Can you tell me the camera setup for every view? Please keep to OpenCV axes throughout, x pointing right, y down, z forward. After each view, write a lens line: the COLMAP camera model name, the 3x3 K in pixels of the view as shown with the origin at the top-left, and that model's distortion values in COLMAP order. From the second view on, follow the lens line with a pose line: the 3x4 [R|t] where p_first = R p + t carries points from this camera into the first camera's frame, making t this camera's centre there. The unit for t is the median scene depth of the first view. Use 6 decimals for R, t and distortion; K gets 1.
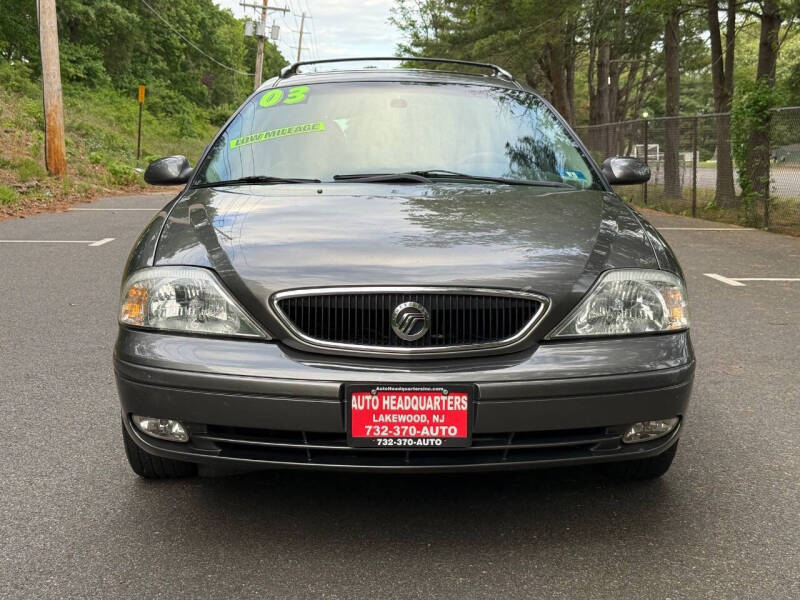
lens RADIAL K [[1113.8, 0, 396.4], [0, 1113.8, 298.2], [0, 0, 1]] dist [0.122320, 0.000000]
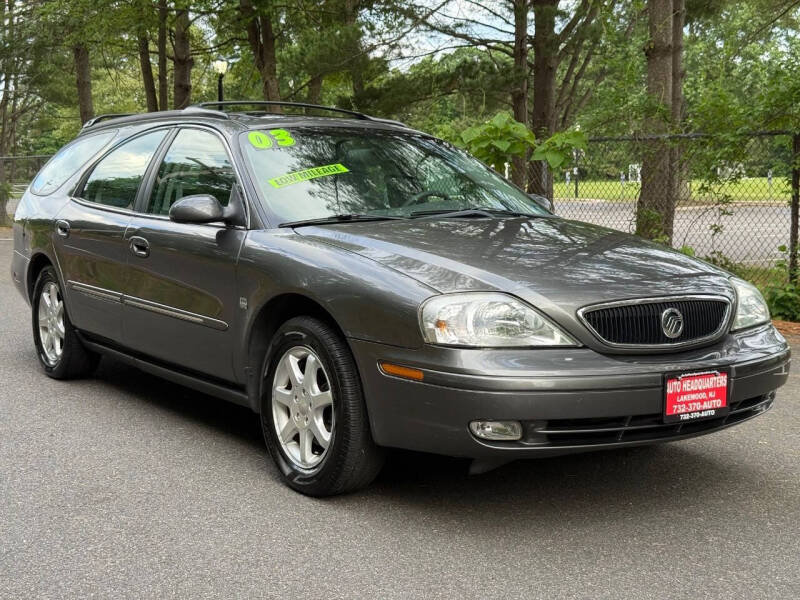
lens RADIAL K [[1113.8, 0, 398.6], [0, 1113.8, 306.3], [0, 0, 1]] dist [0.122320, 0.000000]
pose [[0.827205, -0.054775, 0.559224, -1.003656], [0.066924, 0.997757, -0.001266, -0.018834], [-0.557900, 0.038473, 0.829016, 0.101877]]
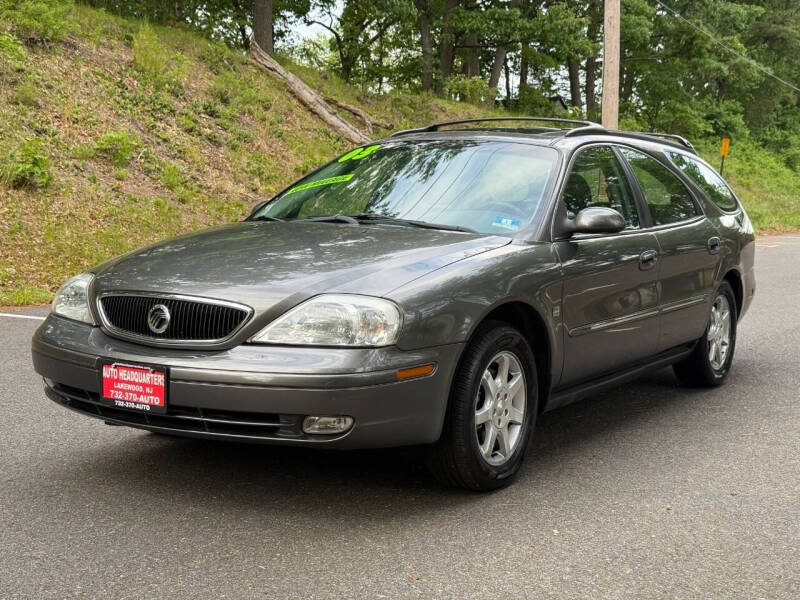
lens RADIAL K [[1113.8, 0, 402.0], [0, 1113.8, 303.2], [0, 0, 1]] dist [0.122320, 0.000000]
pose [[0.843357, 0.067507, -0.533096, 1.017577], [-0.089825, 0.995829, -0.016001, -0.003409], [0.529792, 0.061380, 0.845903, 0.001327]]
